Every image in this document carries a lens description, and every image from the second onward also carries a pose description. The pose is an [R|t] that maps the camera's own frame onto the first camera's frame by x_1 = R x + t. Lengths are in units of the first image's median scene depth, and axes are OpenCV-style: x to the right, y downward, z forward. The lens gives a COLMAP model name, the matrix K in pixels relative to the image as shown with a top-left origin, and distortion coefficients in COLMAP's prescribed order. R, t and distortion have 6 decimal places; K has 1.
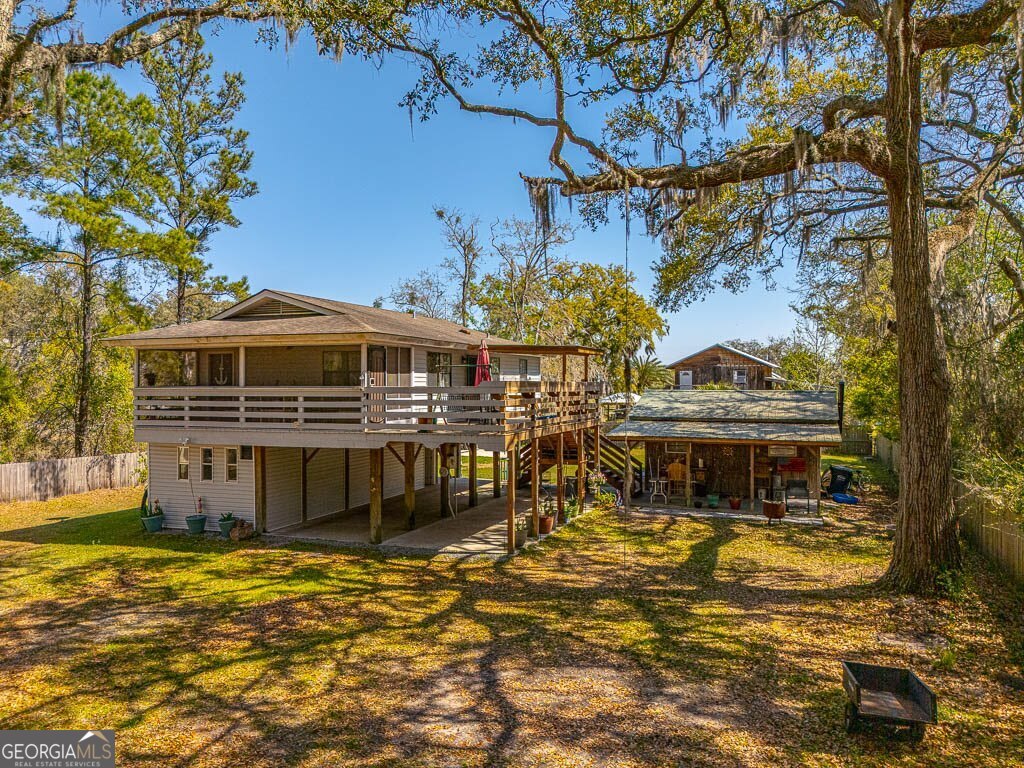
lens RADIAL K [[768.0, 0, 510.0], [0, 768.0, 388.9], [0, 0, 1]] dist [0.063107, -0.089448]
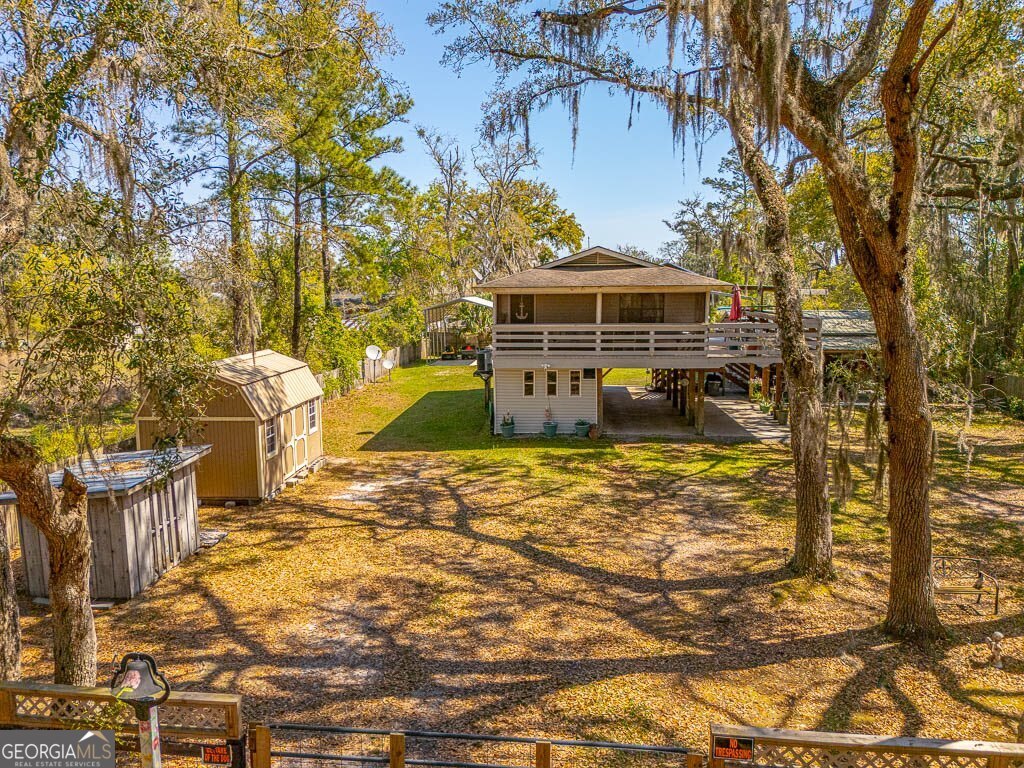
lens RADIAL K [[768.0, 0, 506.4], [0, 768.0, 389.0], [0, 0, 1]] dist [0.063107, -0.089448]
pose [[0.958494, -0.042616, 0.281909, -0.865156], [0.004785, 0.991031, 0.133547, -0.067725], [-0.285071, -0.126655, 0.950101, -0.203104]]
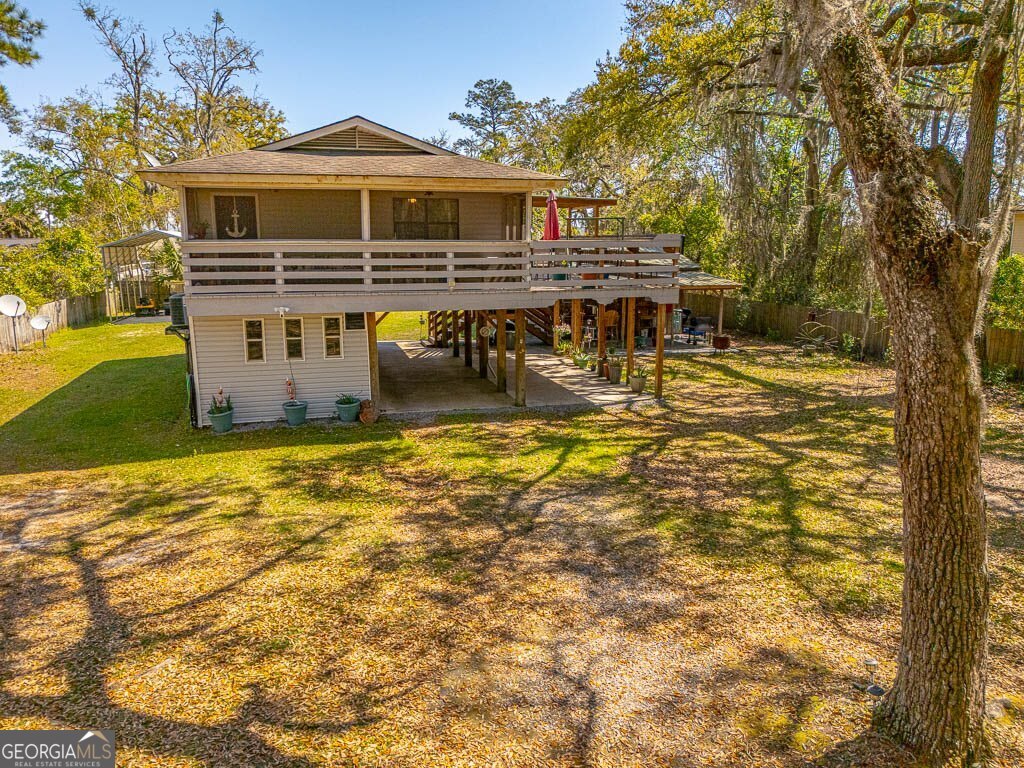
lens RADIAL K [[768.0, 0, 506.3], [0, 768.0, 383.8], [0, 0, 1]] dist [0.063107, -0.089448]
pose [[0.812910, -0.107425, 0.572395, -0.705934], [0.002217, 0.983405, 0.181413, -0.001220], [-0.582384, -0.146203, 0.799658, 0.242715]]
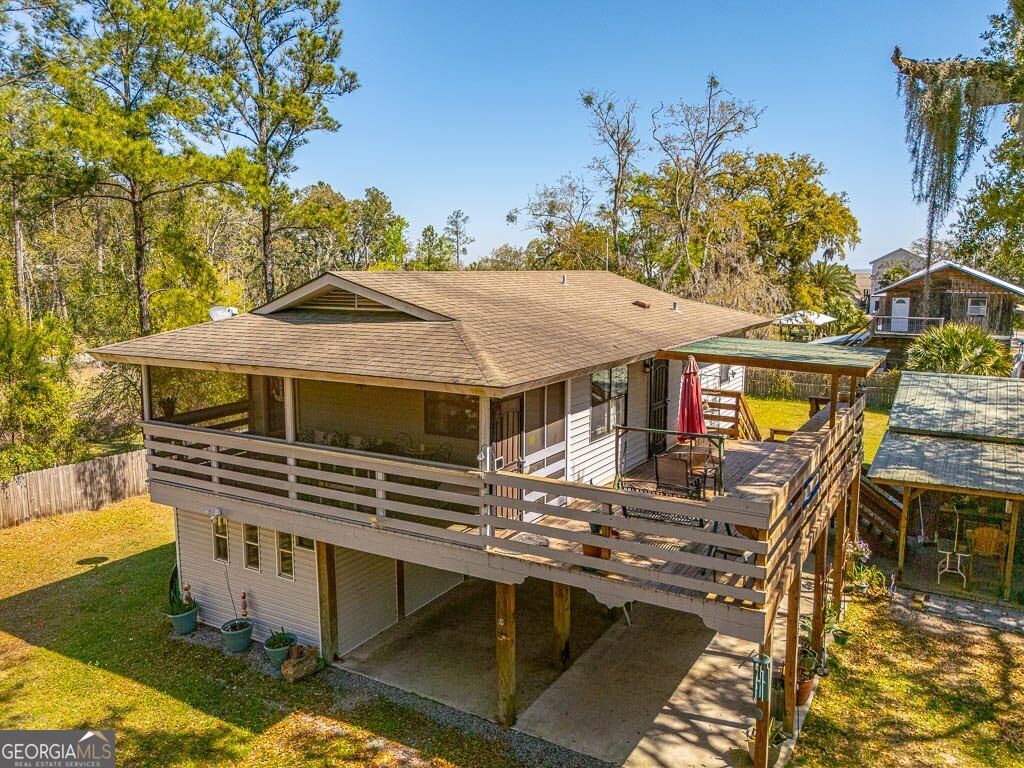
lens RADIAL K [[768.0, 0, 510.7], [0, 768.0, 388.5], [0, 0, 1]] dist [0.063107, -0.089448]
pose [[0.985183, 0.026431, -0.169458, -0.074856], [-0.001690, 0.989502, 0.144511, -0.131898], [0.171499, -0.142083, 0.974885, 0.445410]]
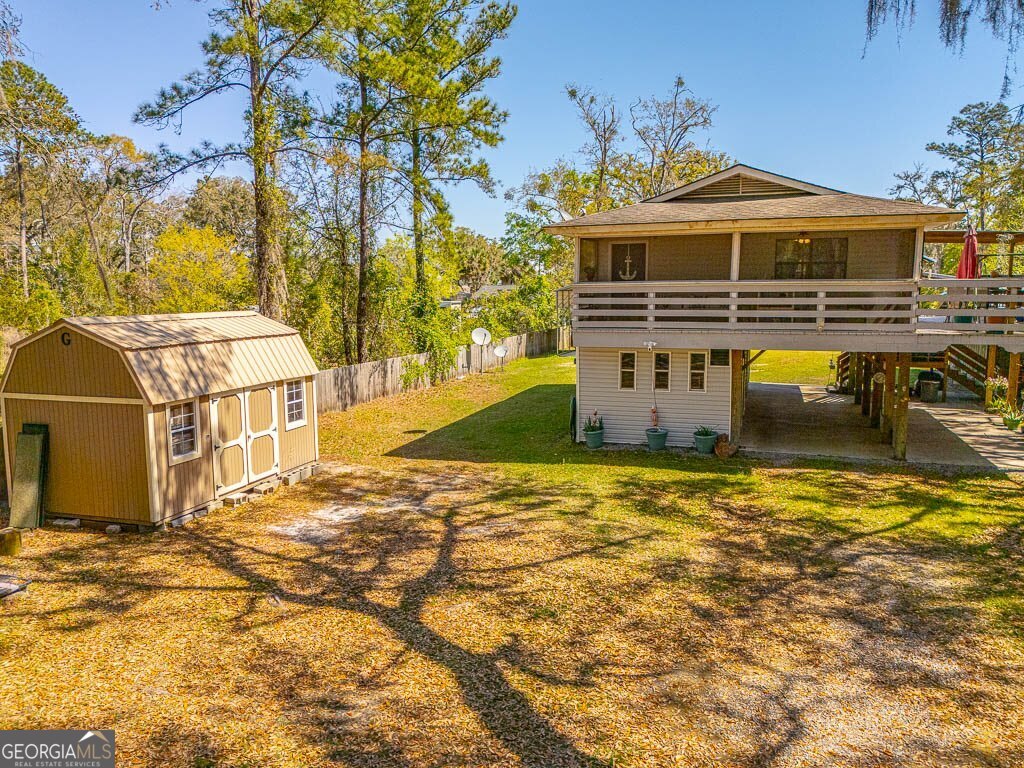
lens RADIAL K [[768.0, 0, 510.8], [0, 768.0, 385.2], [0, 0, 1]] dist [0.063107, -0.089448]
pose [[0.998820, -0.009124, 0.047696, -0.631533], [0.003068, 0.992084, 0.125537, 0.003711], [-0.048464, -0.125243, 0.990942, 0.156547]]
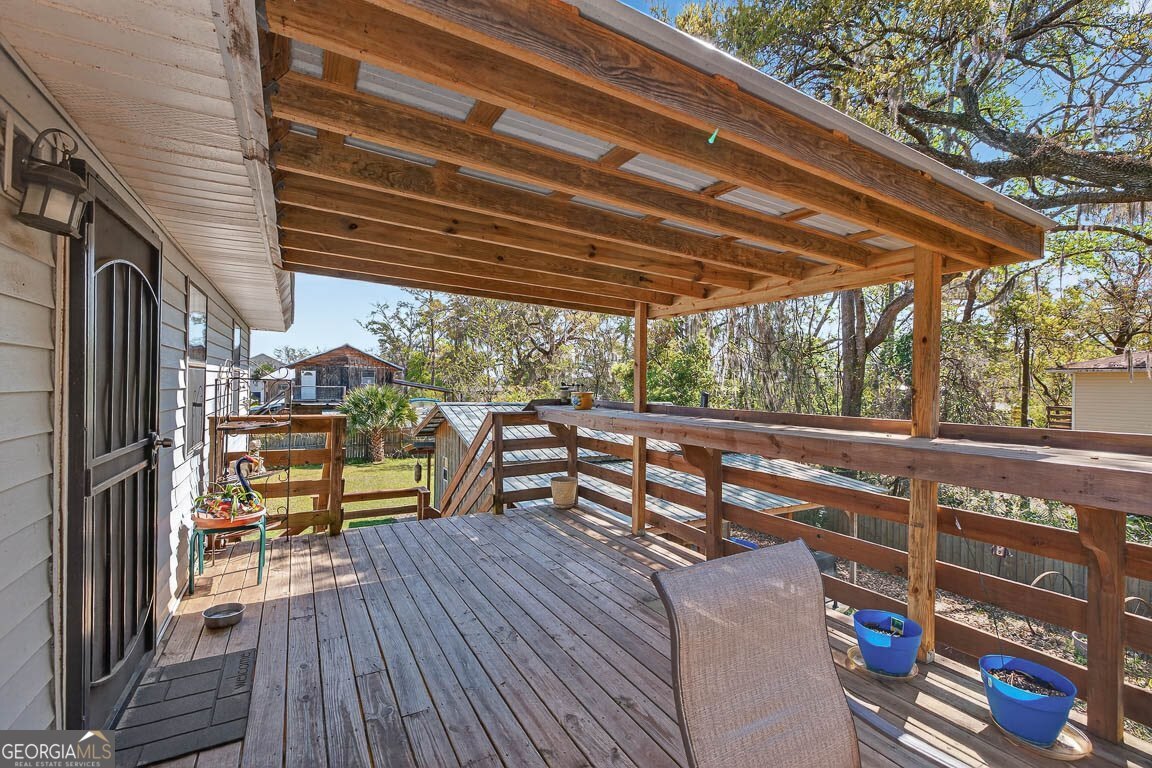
lens RADIAL K [[500.8, 0, 560.6], [0, 500.8, 383.7], [0, 0, 1]] dist [0.000410, -0.001833]
pose [[0.655109, 0.013365, 0.755416, -0.078238], [-0.010837, 0.999907, -0.008293, -0.017337], [-0.755456, -0.002753, 0.655193, 1.106670]]
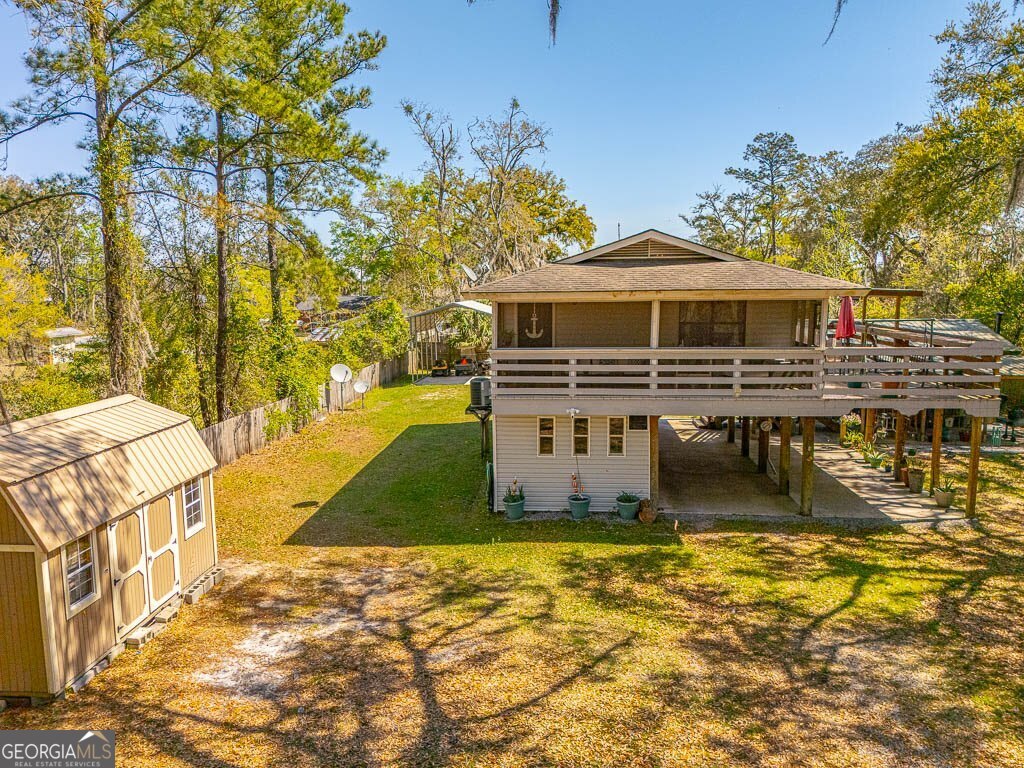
lens RADIAL K [[768.0, 0, 506.8], [0, 768.0, 386.1], [0, 0, 1]] dist [0.063107, -0.089448]
pose [[0.958534, -0.042672, 0.281766, -0.740954], [0.006202, 0.991615, 0.129077, -0.071222], [-0.284911, -0.121977, 0.950761, 0.235440]]
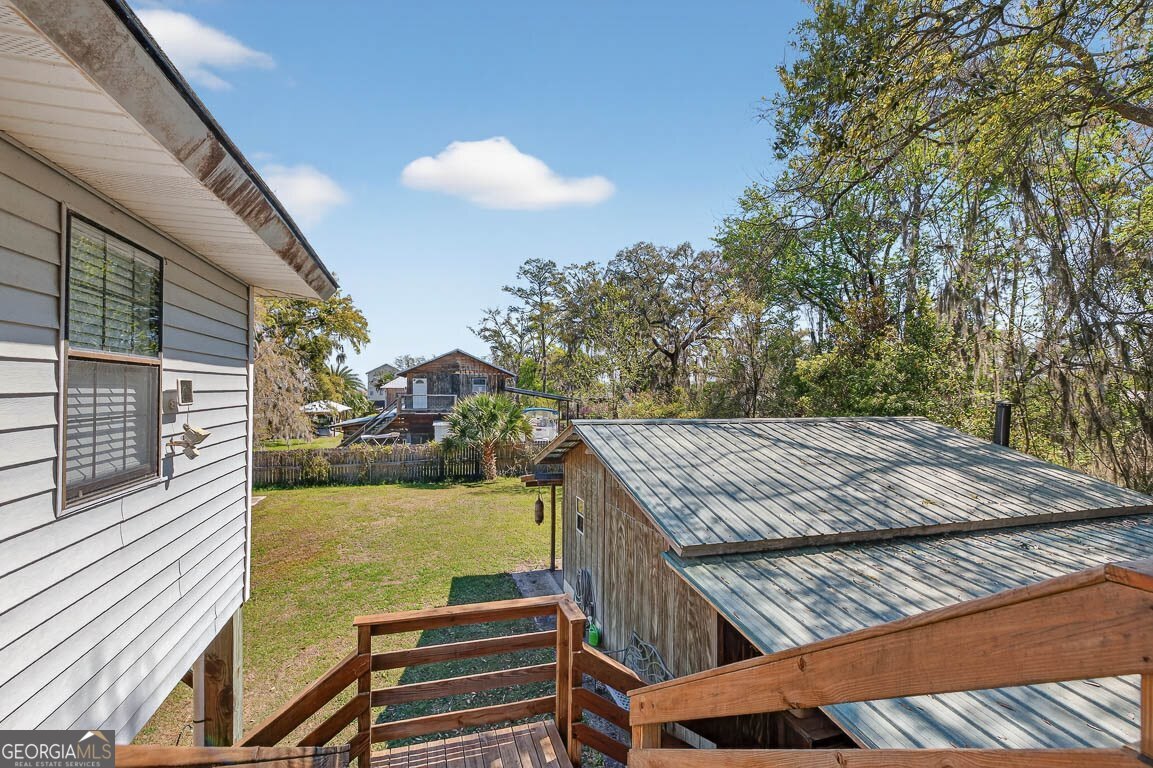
lens RADIAL K [[501.2, 0, 568.7], [0, 501.2, 385.6], [0, 0, 1]] dist [0.000410, -0.001833]
pose [[0.789753, 0.010409, 0.613336, 0.038542], [-0.001003, 0.999877, -0.015678, -0.018622], [-0.613424, 0.011767, 0.789666, 1.306923]]
